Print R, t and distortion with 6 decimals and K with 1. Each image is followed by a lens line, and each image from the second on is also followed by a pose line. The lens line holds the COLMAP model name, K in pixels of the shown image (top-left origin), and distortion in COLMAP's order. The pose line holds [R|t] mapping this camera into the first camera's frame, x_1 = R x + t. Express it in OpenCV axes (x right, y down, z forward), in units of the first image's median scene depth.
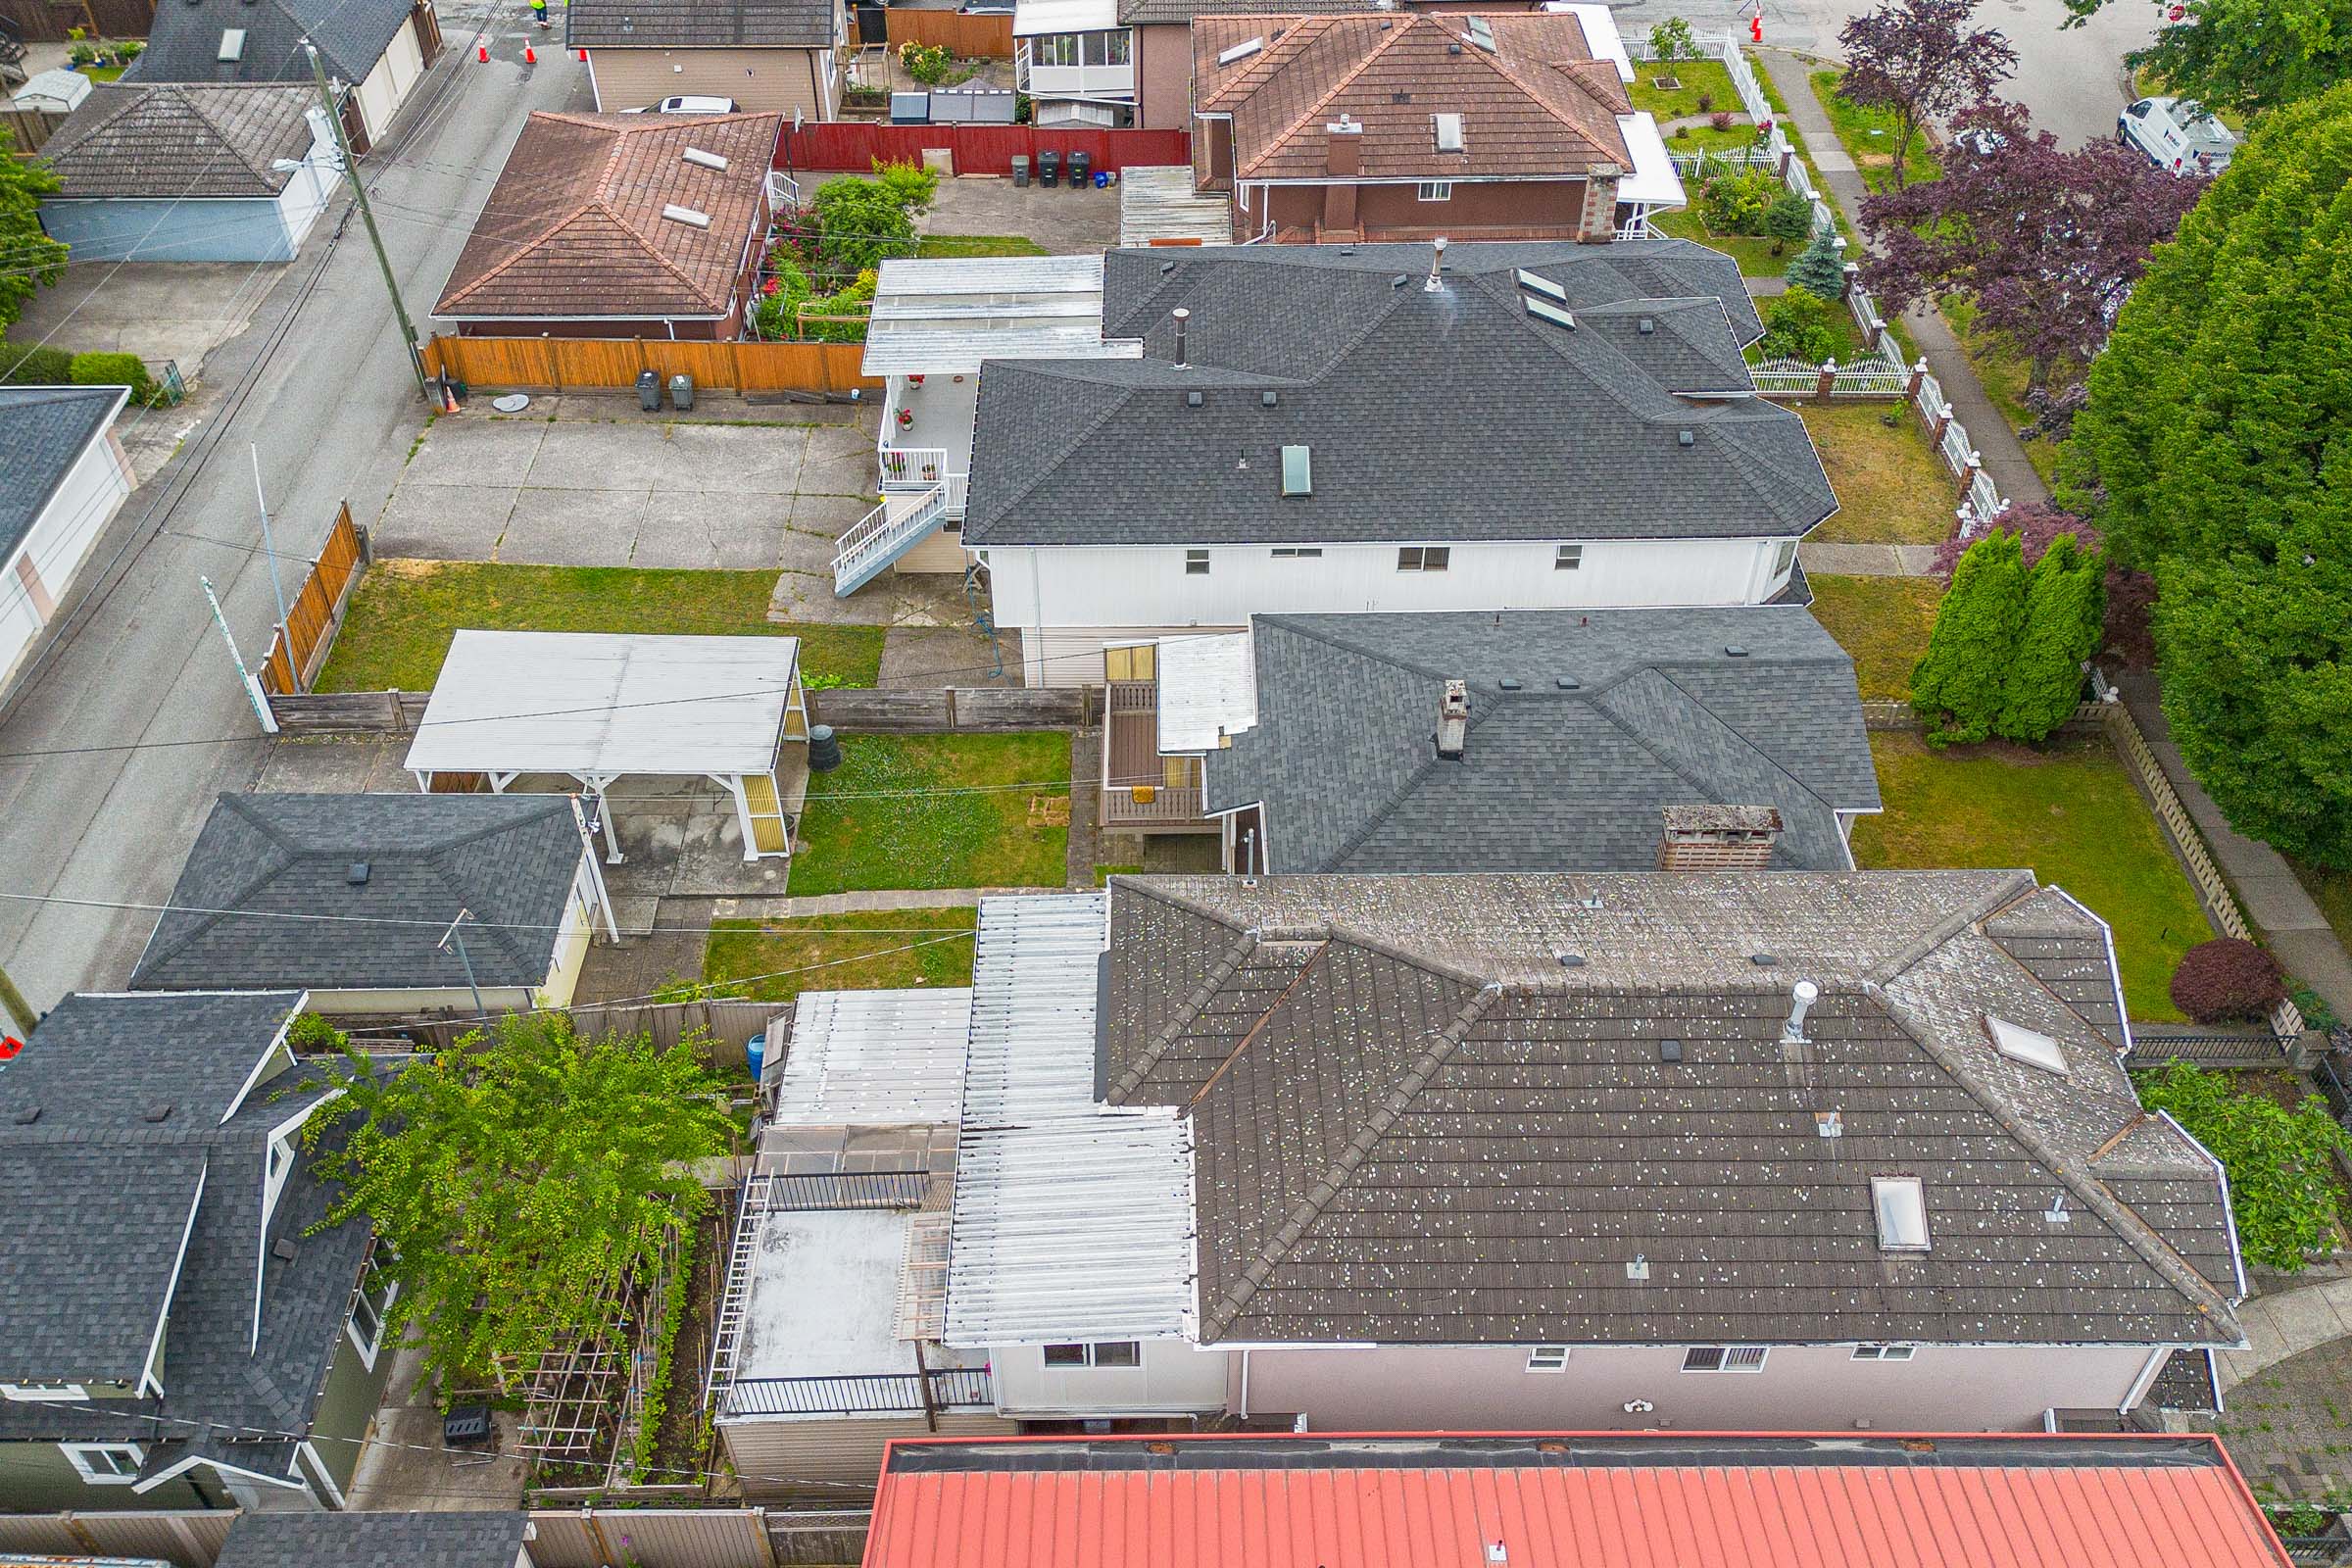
lens RADIAL K [[1962.8, 0, 1174.7], [0, 1962.8, 835.6], [0, 0, 1]] dist [0.078261, -0.086316]
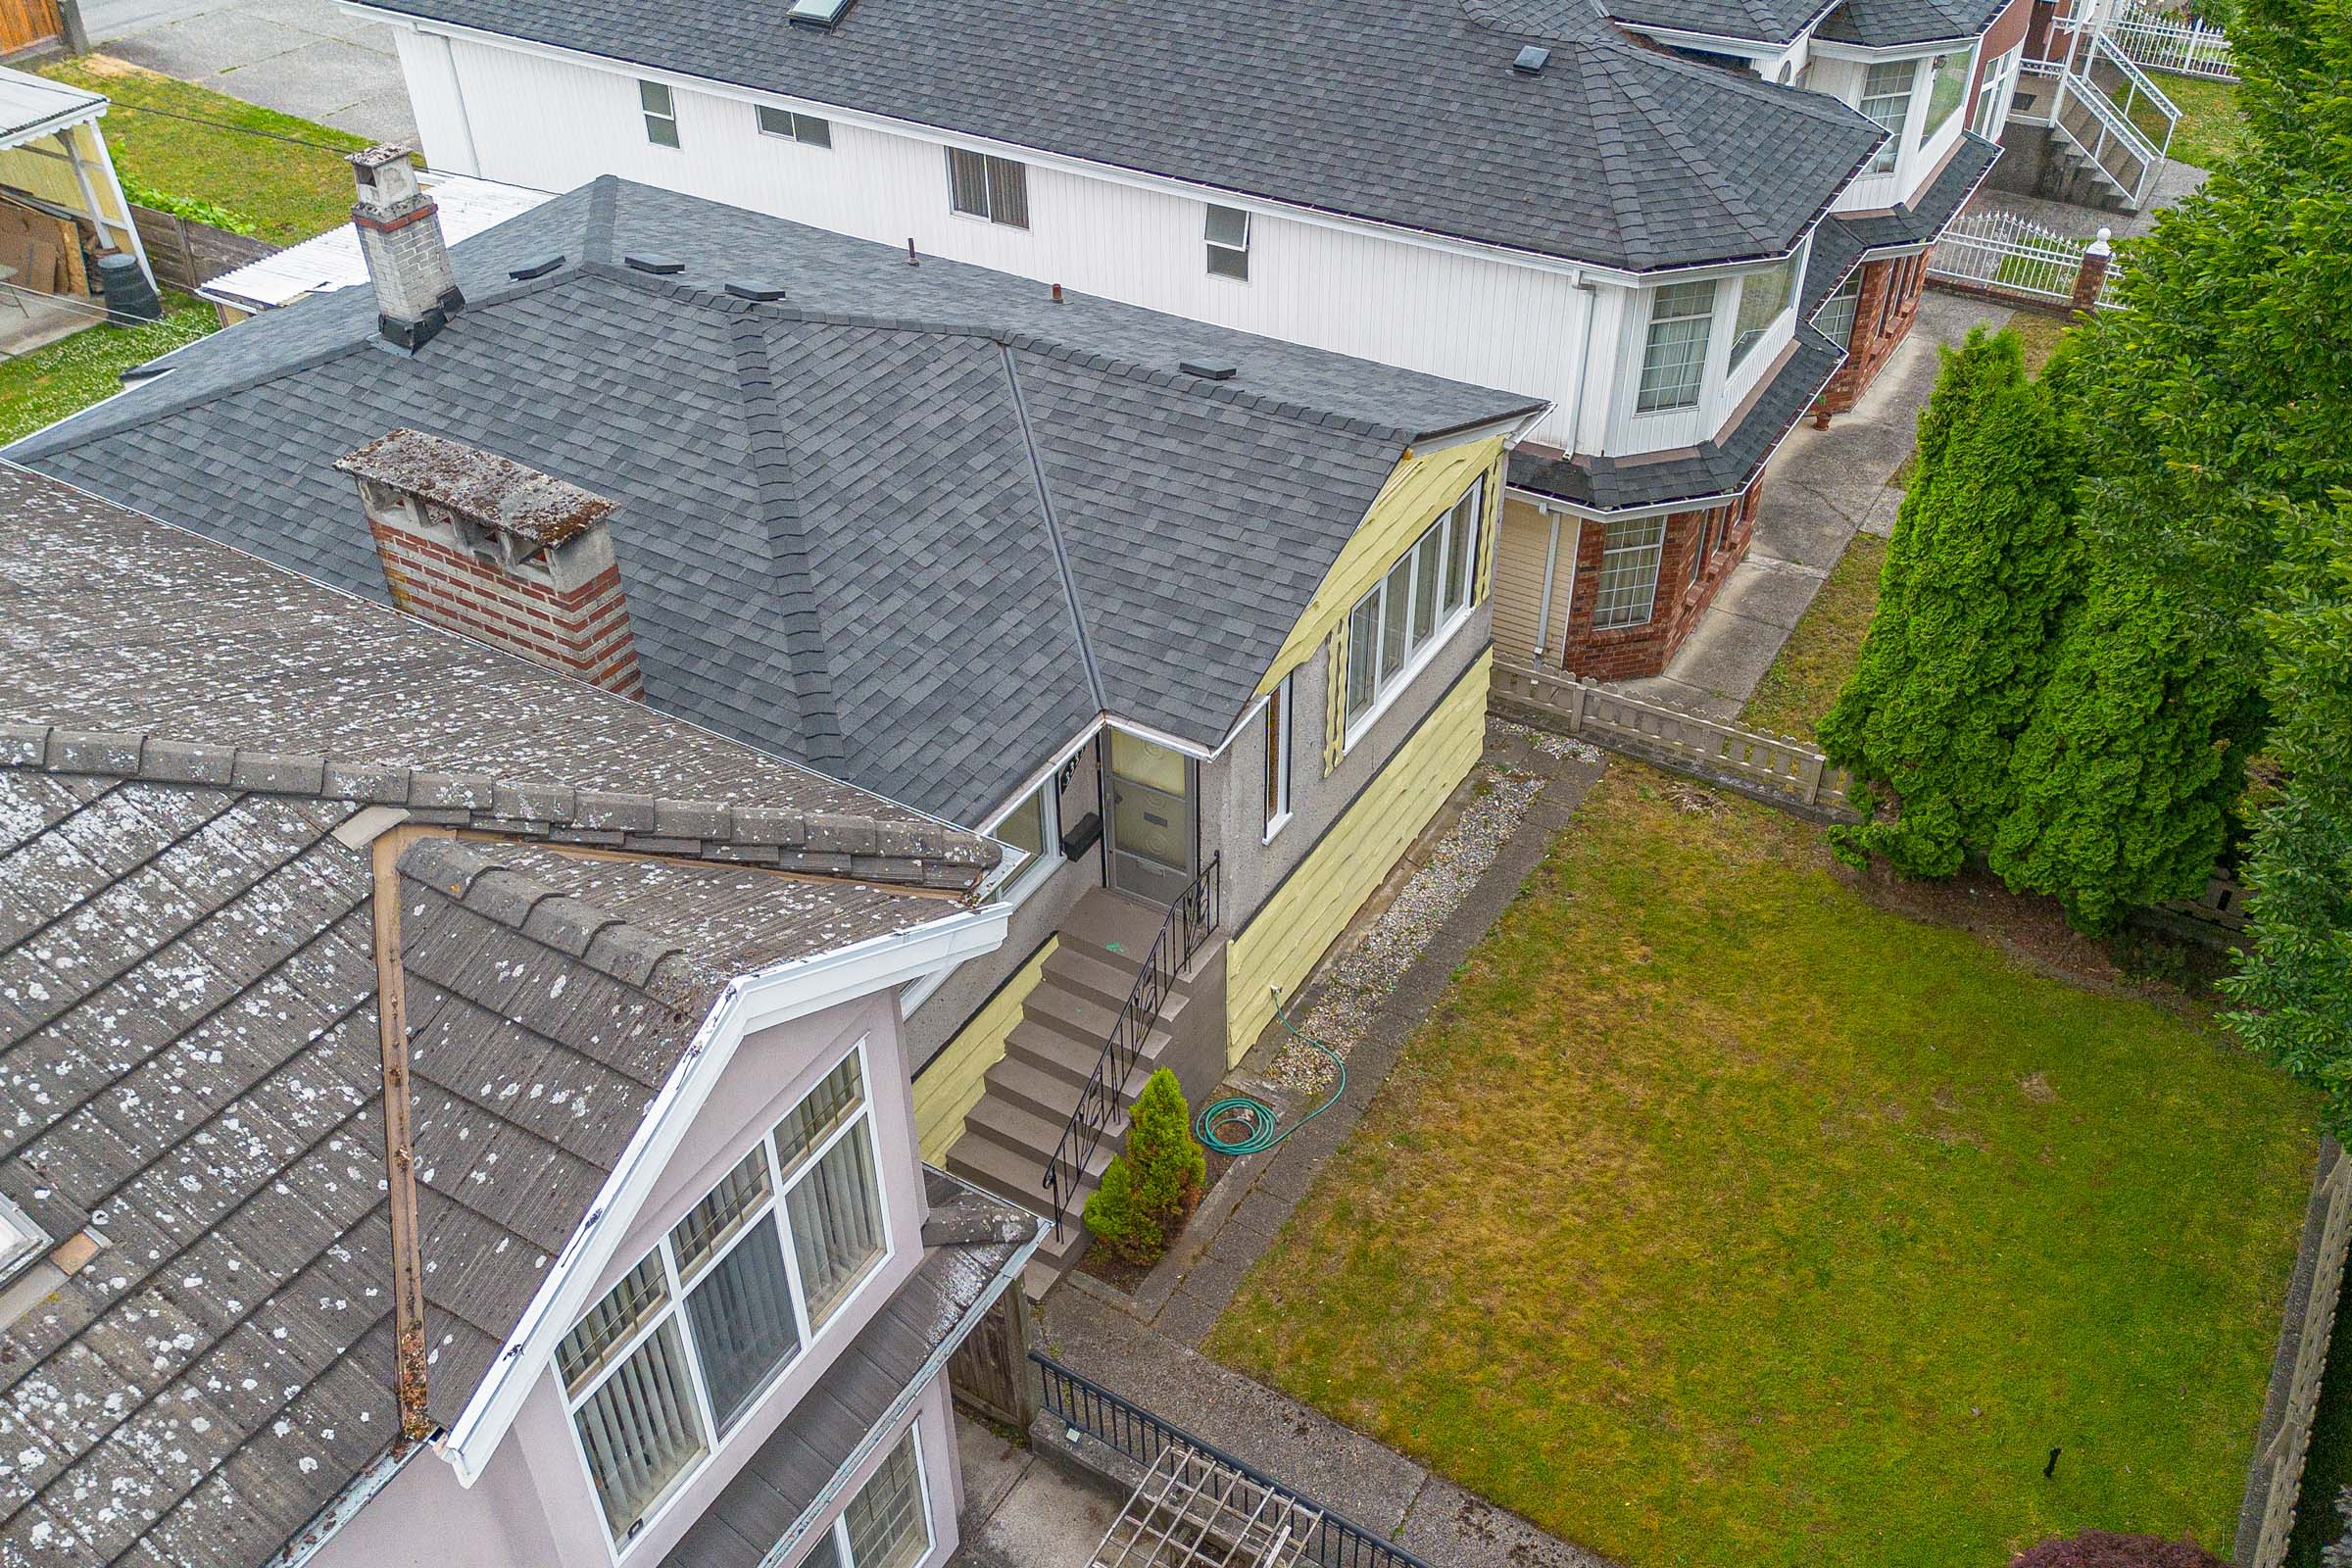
lens RADIAL K [[1962.8, 0, 1174.7], [0, 1962.8, 835.6], [0, 0, 1]] dist [0.078261, -0.086316]
pose [[0.848572, 0.323653, -0.418538, 0.500094], [-0.361308, 0.932375, -0.011541, 0.007702], [0.386499, 0.161015, 0.908126, 0.645349]]
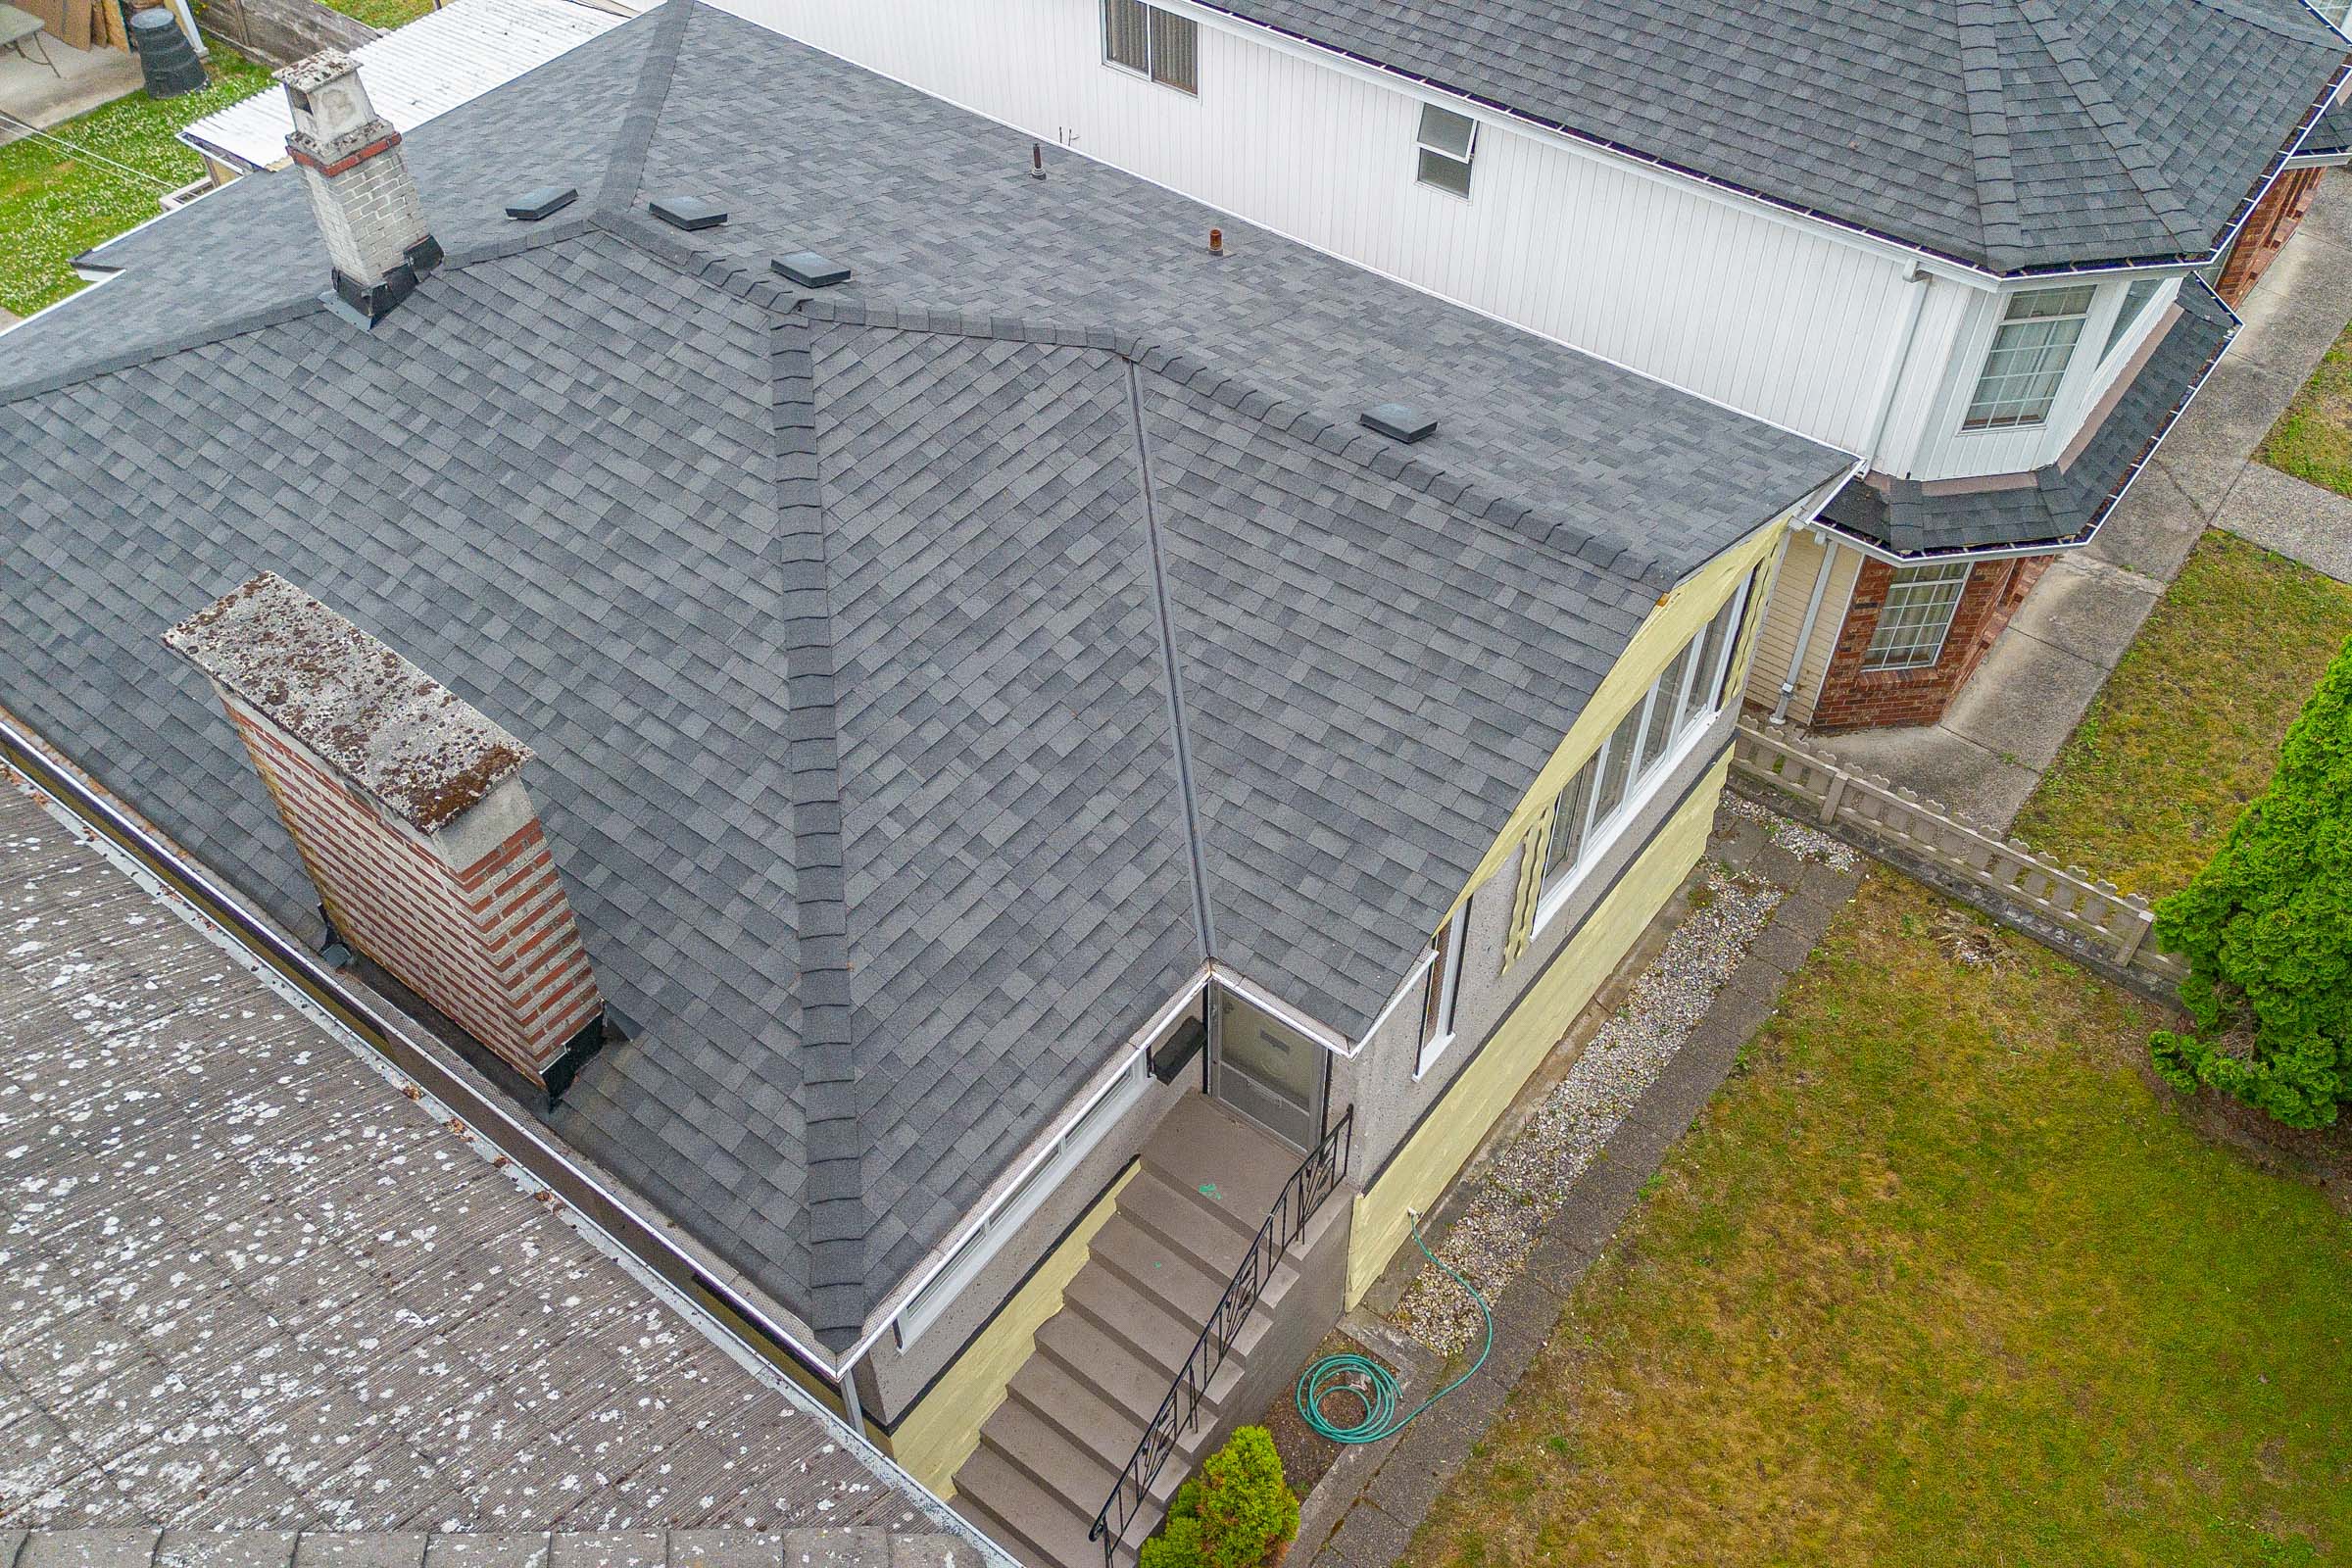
lens RADIAL K [[1962.8, 0, 1174.7], [0, 1962.8, 835.6], [0, 0, 1]] dist [0.078261, -0.086316]
pose [[0.784076, 0.456986, -0.419986, 0.429254], [-0.428111, 0.888137, 0.167135, -0.073833], [0.449384, 0.048754, 0.892007, 0.724290]]
